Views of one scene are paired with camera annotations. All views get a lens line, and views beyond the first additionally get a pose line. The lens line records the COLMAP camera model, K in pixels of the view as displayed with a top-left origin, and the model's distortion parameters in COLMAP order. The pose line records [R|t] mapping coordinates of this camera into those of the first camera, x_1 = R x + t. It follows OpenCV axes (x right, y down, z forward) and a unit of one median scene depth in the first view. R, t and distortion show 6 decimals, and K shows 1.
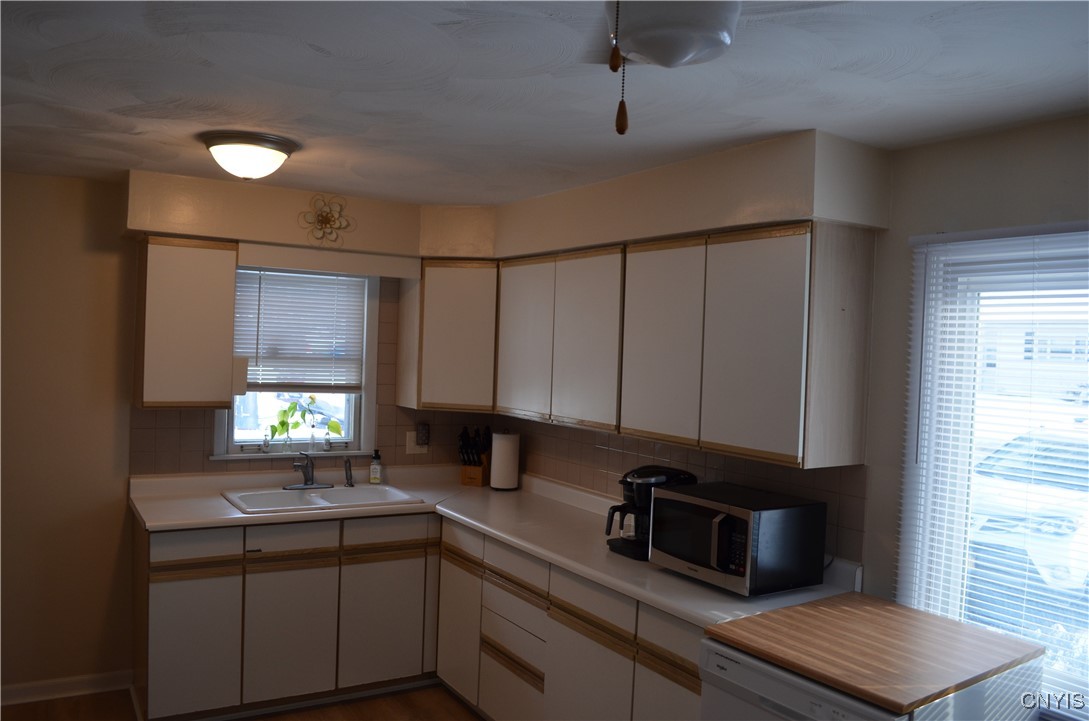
lens RADIAL K [[860.7, 0, 549.7], [0, 860.7, 361.6], [0, 0, 1]] dist [-0.067342, -0.005440]
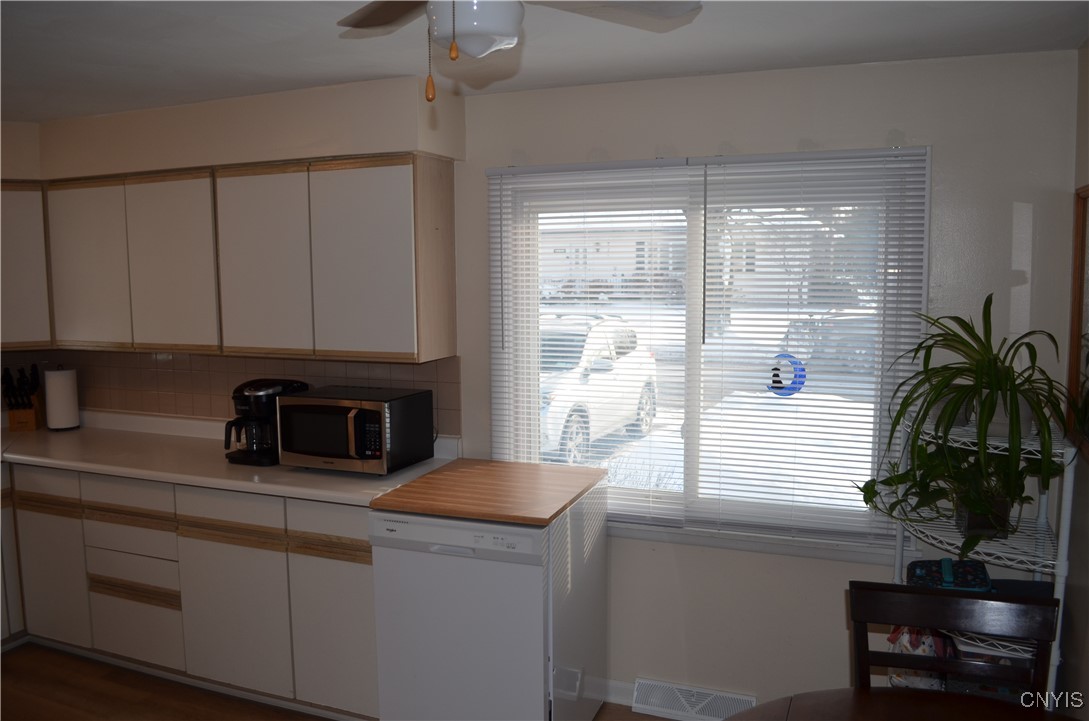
lens RADIAL K [[860.7, 0, 549.7], [0, 860.7, 361.6], [0, 0, 1]] dist [-0.067342, -0.005440]
pose [[0.806726, -0.104059, 0.581692, -0.174262], [0.048501, 0.992712, 0.110323, -0.000484], [-0.588932, -0.060788, 0.805893, -0.056484]]
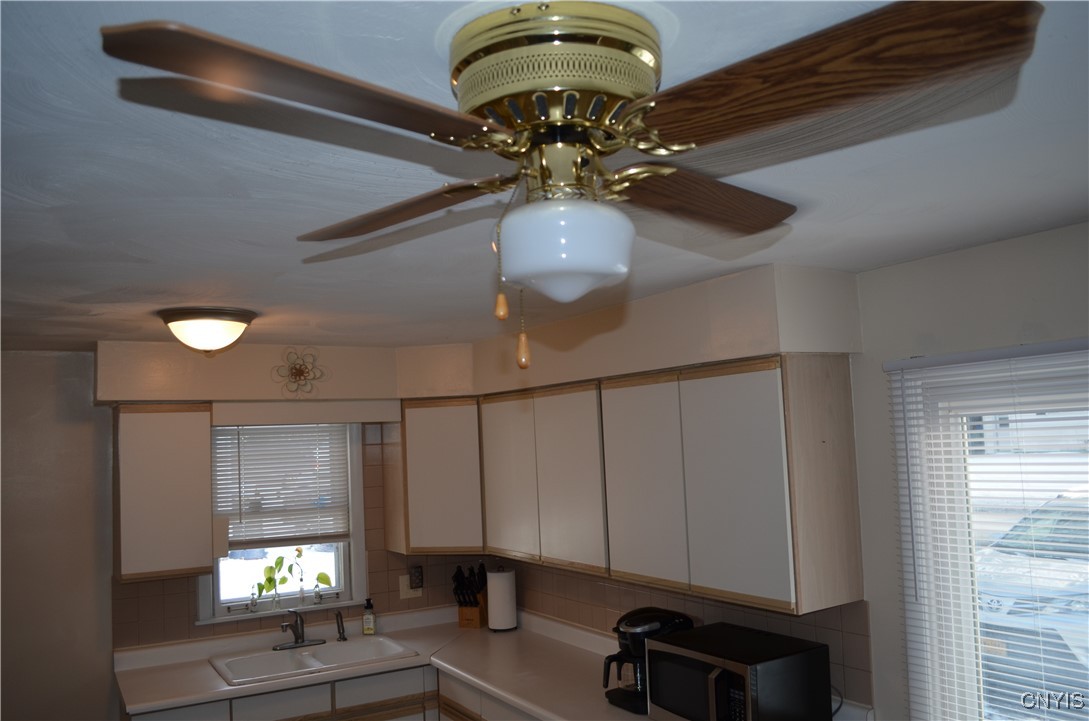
lens RADIAL K [[860.7, 0, 549.7], [0, 860.7, 361.6], [0, 0, 1]] dist [-0.067342, -0.005440]
pose [[0.996678, -0.081091, -0.007511, 0.035256], [0.079873, 0.991352, -0.104120, -0.052010], [0.015890, 0.103174, 0.994536, 0.019216]]
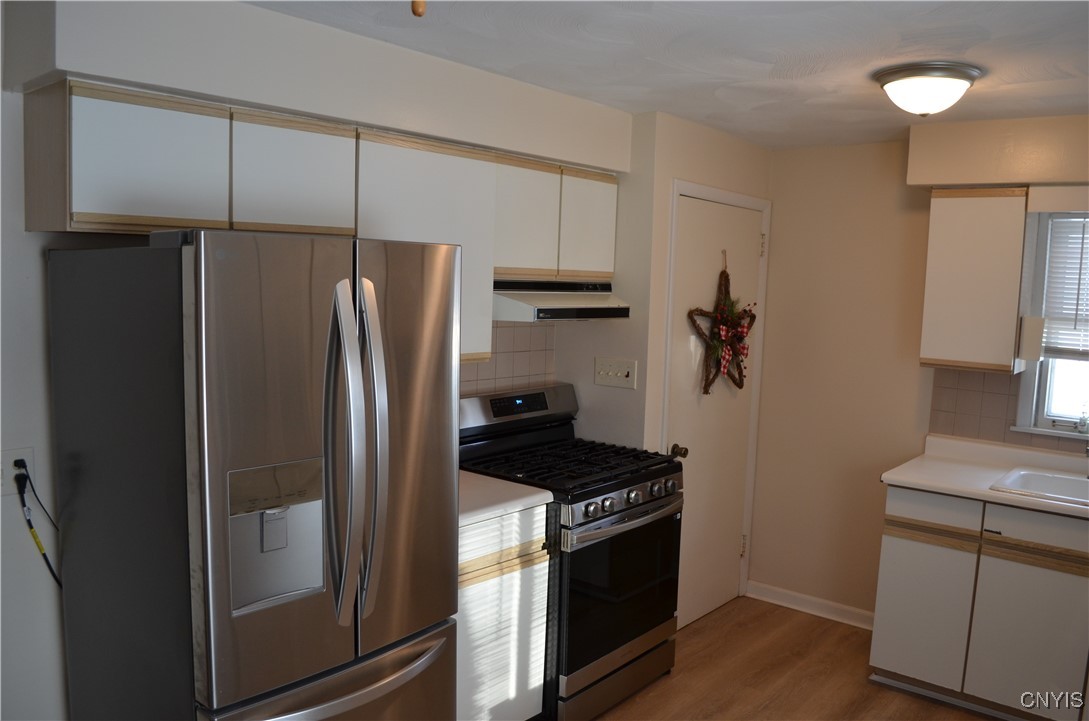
lens RADIAL K [[860.7, 0, 549.7], [0, 860.7, 361.6], [0, 0, 1]] dist [-0.067342, -0.005440]
pose [[0.312049, 0.070831, -0.947422, 0.308354], [-0.043759, 0.997230, 0.060142, 0.010191], [0.949058, 0.022691, 0.314285, 0.253893]]
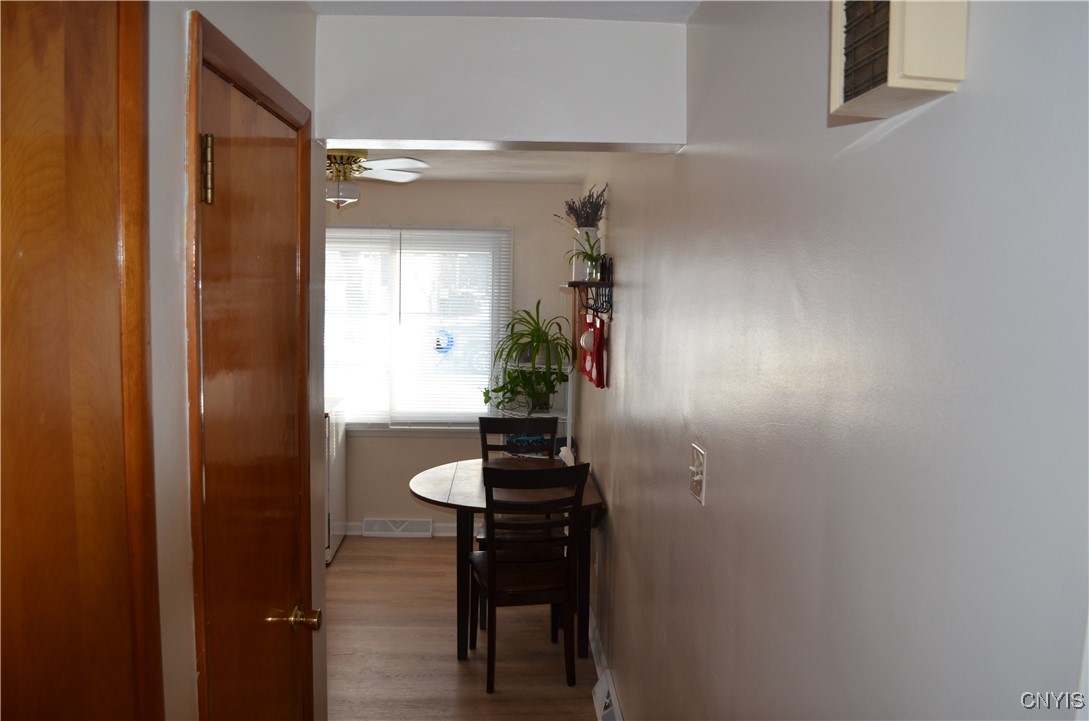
lens RADIAL K [[860.7, 0, 549.7], [0, 860.7, 361.6], [0, 0, 1]] dist [-0.067342, -0.005440]
pose [[0.488914, -0.102642, 0.866273, -0.707876], [0.017273, 0.993998, 0.108026, -0.013443], [-0.872161, -0.037852, 0.487752, -0.413811]]
